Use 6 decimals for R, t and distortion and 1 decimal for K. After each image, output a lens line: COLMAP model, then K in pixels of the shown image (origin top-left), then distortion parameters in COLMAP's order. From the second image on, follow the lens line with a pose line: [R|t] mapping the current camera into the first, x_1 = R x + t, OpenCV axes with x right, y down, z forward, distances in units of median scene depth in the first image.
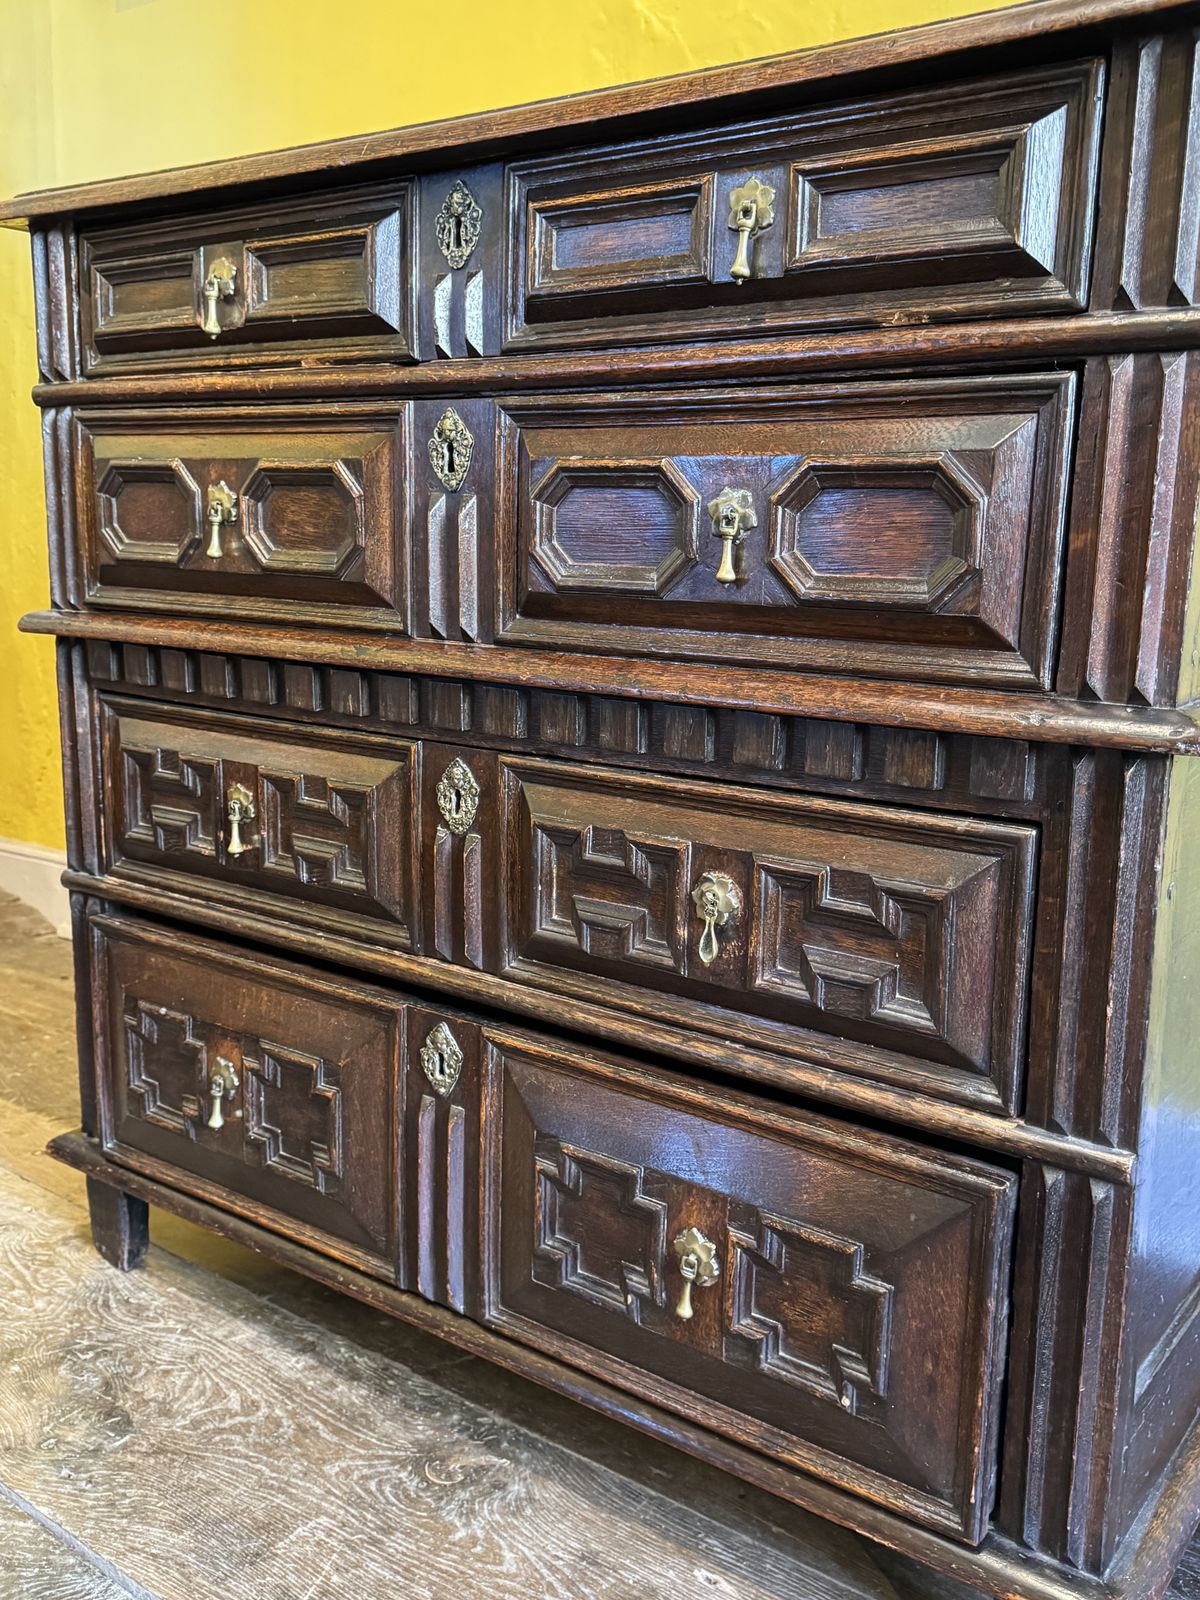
lens RADIAL K [[1476.5, 0, 599.9], [0, 1476.5, 805.2], [0, 0, 1]] dist [-0.002933, 0.000000]
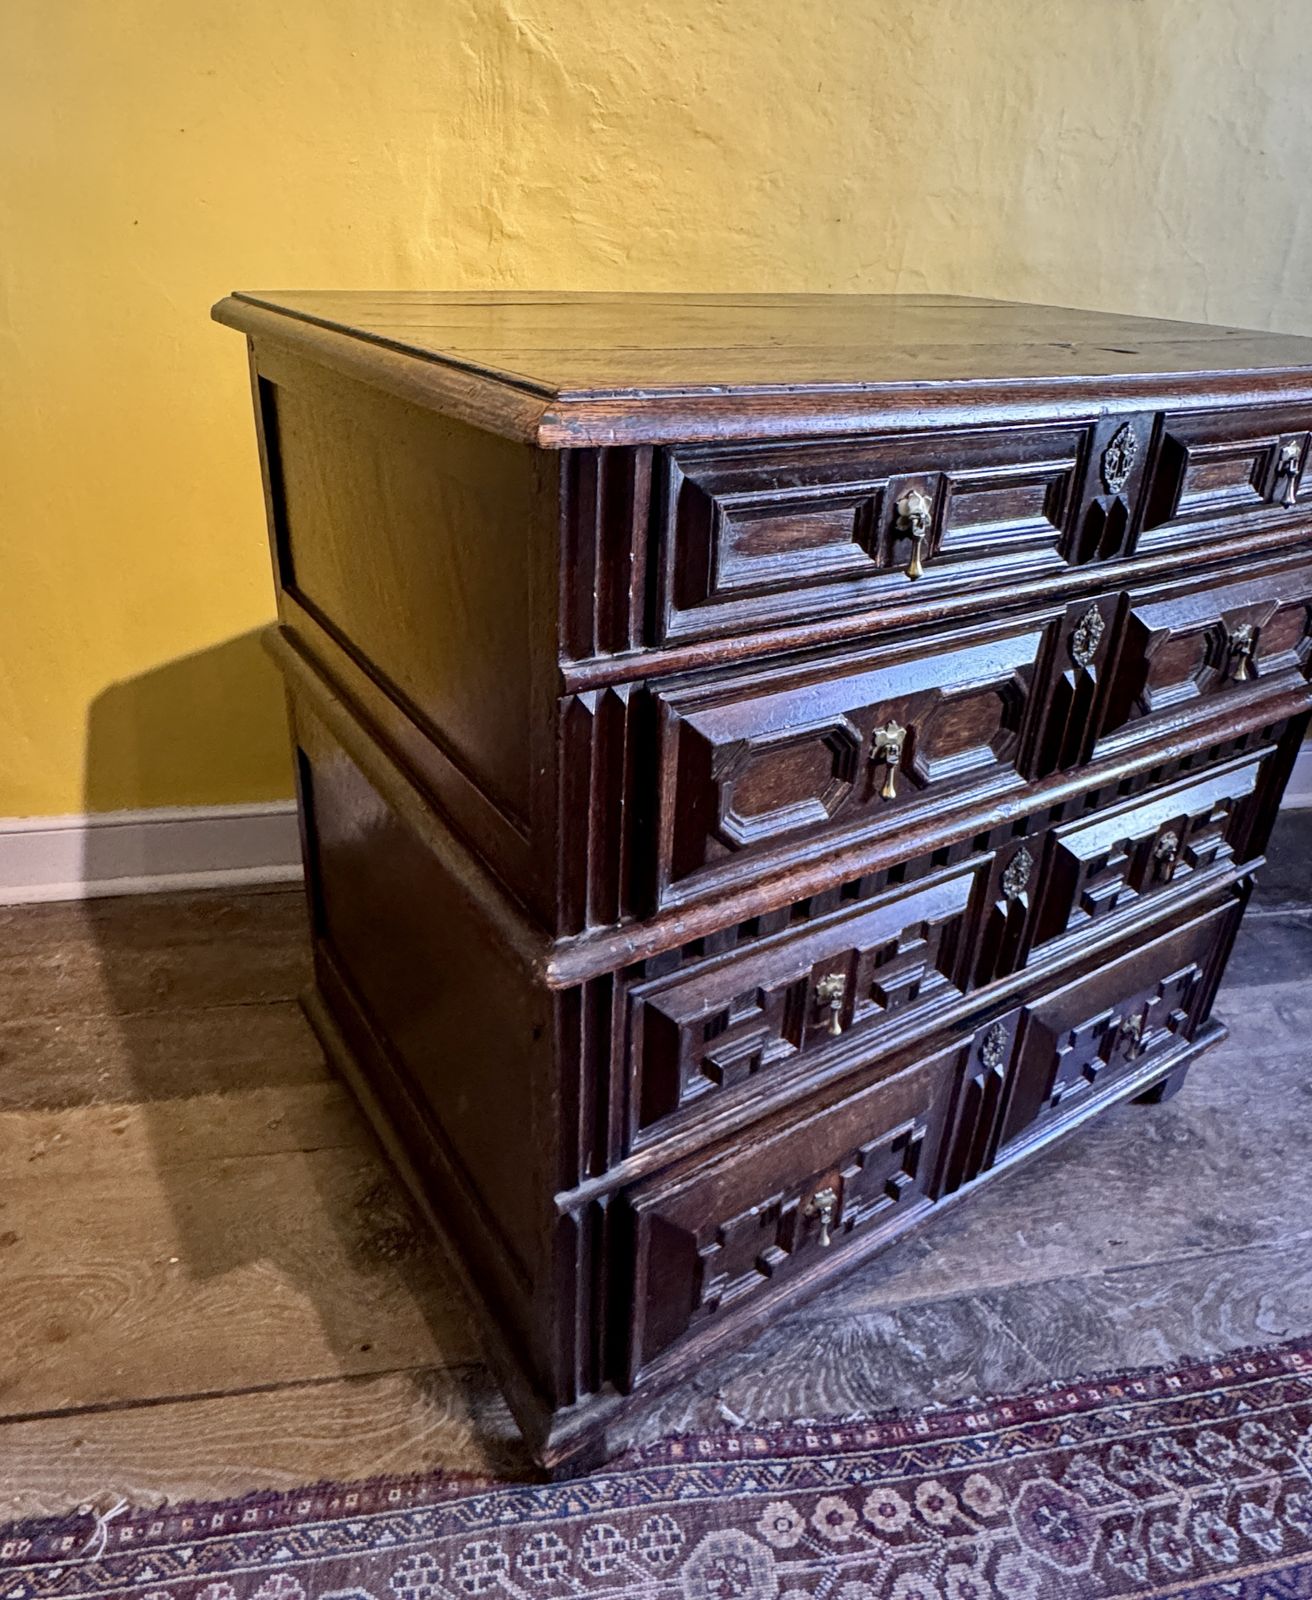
lens RADIAL K [[1062.7, 0, 661.5], [0, 1062.7, 703.6], [0, 0, 1]] dist [-0.012053, 0.006183]
pose [[0.674779, -0.298527, 0.674948, -0.990046], [0.108328, 0.944697, 0.309535, -0.444502], [-0.730026, -0.135752, 0.669801, 0.459158]]
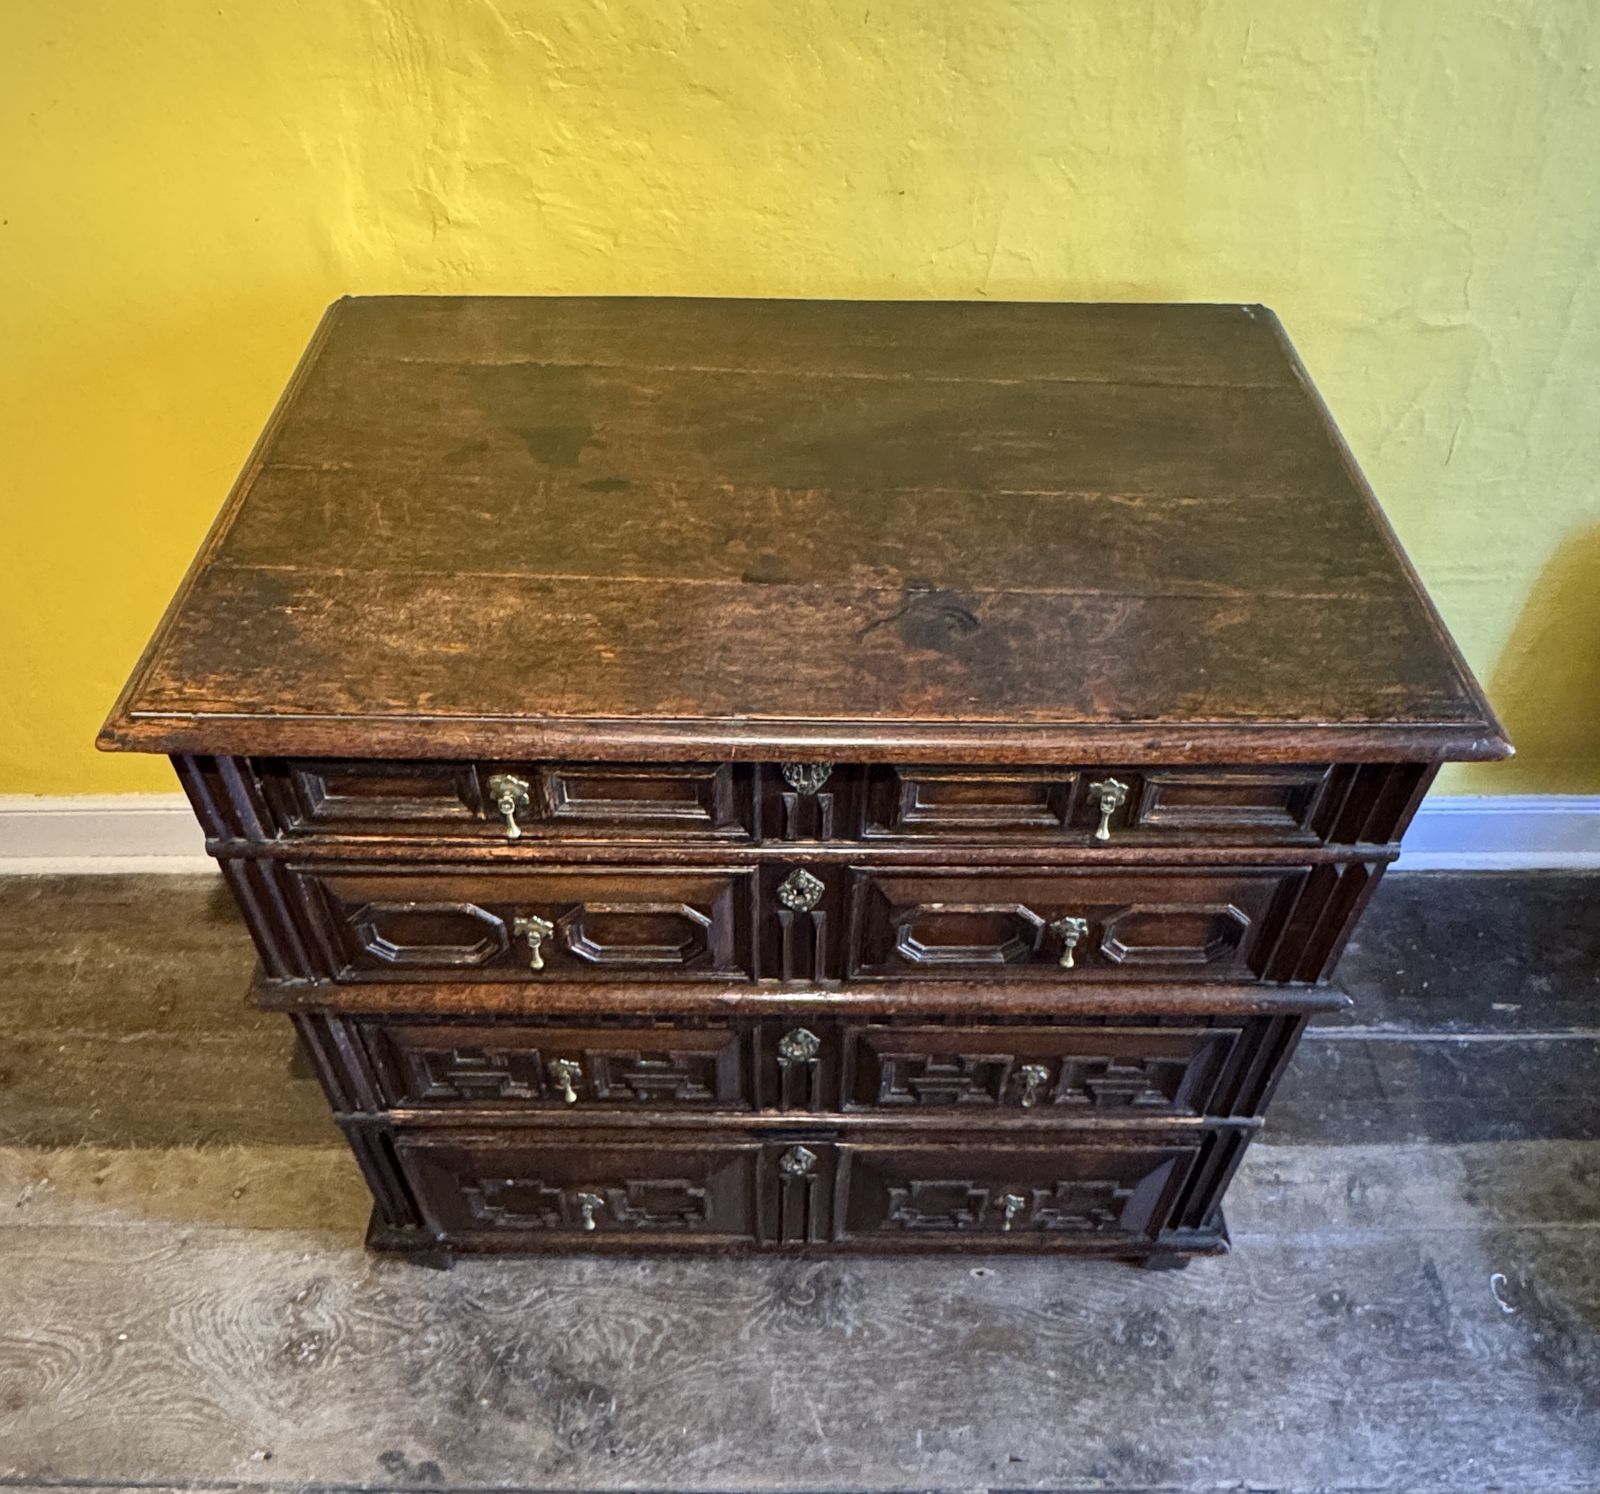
lens RADIAL K [[1320.9, 0, 802.5], [0, 1320.9, 729.3], [0, 0, 1]] dist [-0.042563, 0.058915]
pose [[0.798148, -0.423543, 0.428451, -0.493558], [0.117341, 0.806837, 0.579003, -0.947877], [-0.590923, -0.411855, 0.693675, 0.273761]]
